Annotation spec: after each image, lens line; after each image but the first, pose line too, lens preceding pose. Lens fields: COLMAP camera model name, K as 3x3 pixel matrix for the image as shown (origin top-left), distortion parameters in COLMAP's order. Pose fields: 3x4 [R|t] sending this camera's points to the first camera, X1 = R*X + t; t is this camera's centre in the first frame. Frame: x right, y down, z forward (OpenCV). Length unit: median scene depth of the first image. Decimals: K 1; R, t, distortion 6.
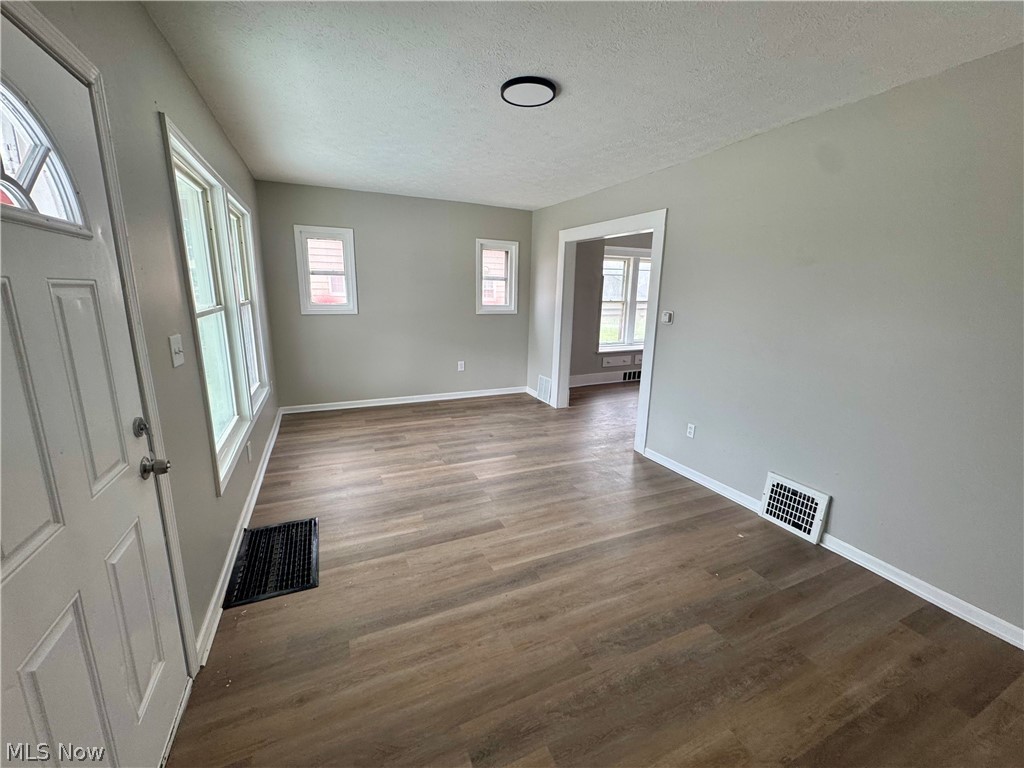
lens RADIAL K [[409.0, 0, 509.0], [0, 409.0, 382.6], [0, 0, 1]] dist [-0.000497, -0.000137]
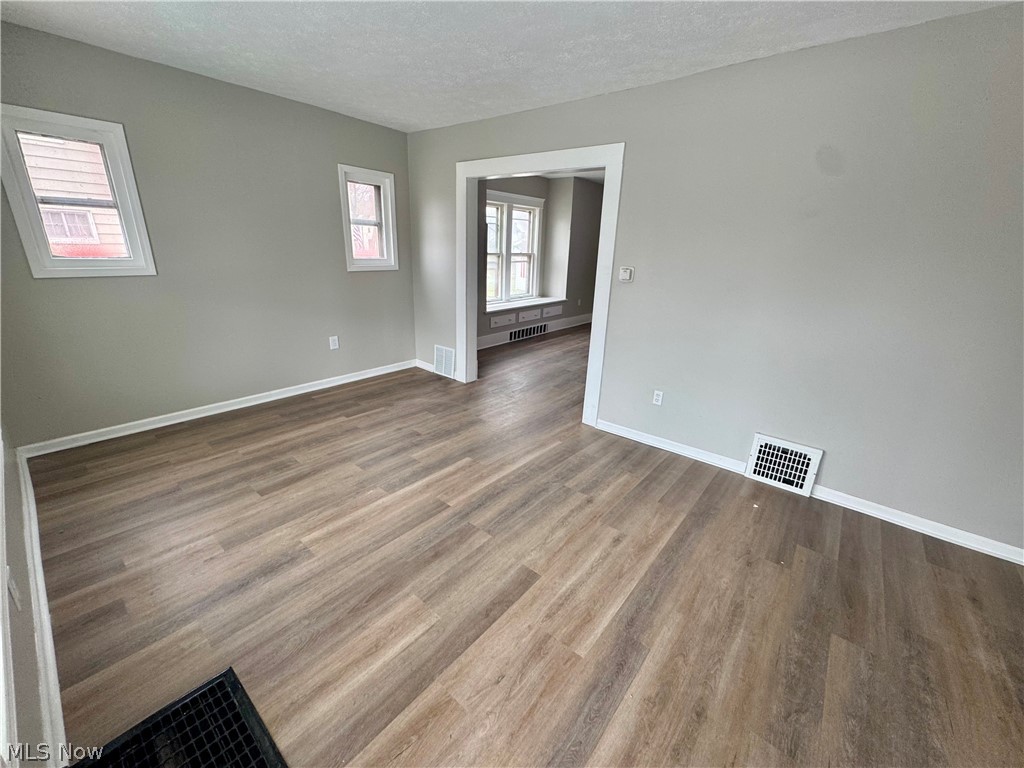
lens RADIAL K [[409.0, 0, 509.5], [0, 409.0, 382.1], [0, 0, 1]] dist [-0.000497, -0.000137]
pose [[0.900721, -0.127562, 0.415247, -0.199587], [0.080440, 0.988359, 0.129136, -0.053967], [-0.426886, -0.082913, 0.900496, 0.247231]]
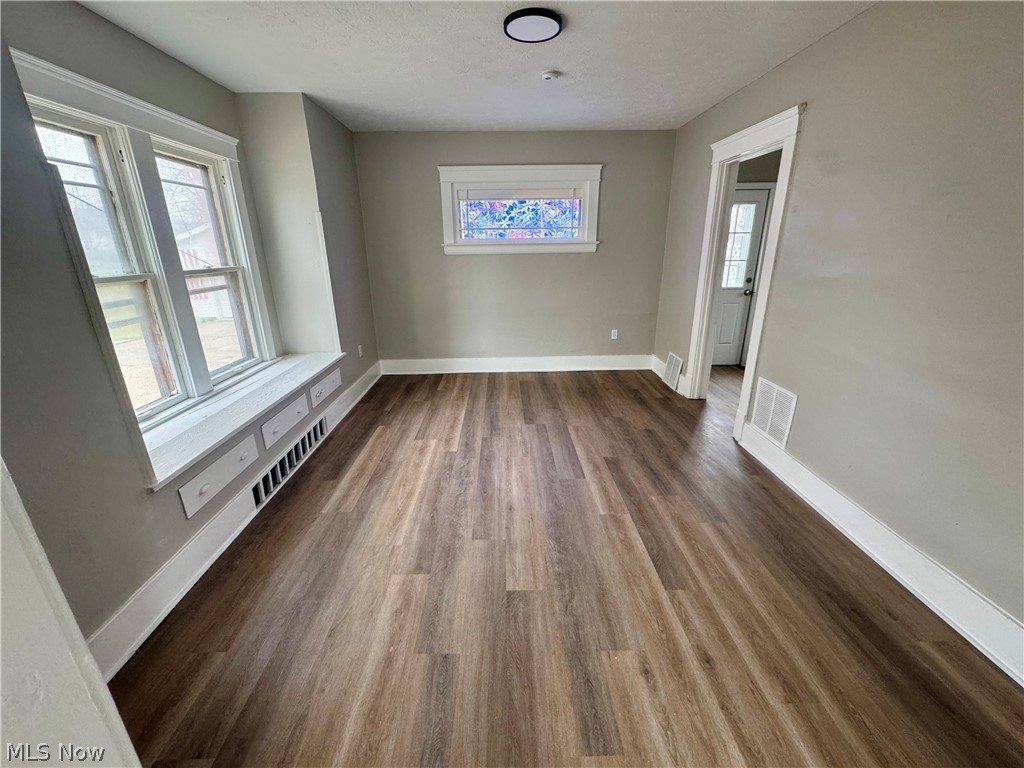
lens RADIAL K [[409.0, 0, 512.3], [0, 409.0, 385.4], [0, 0, 1]] dist [-0.000497, -0.000137]
pose [[0.387776, -0.313879, 0.866666, 0.158880], [0.215846, 0.945015, 0.245678, -0.233536], [-0.896125, 0.091798, 0.434203, 1.063968]]
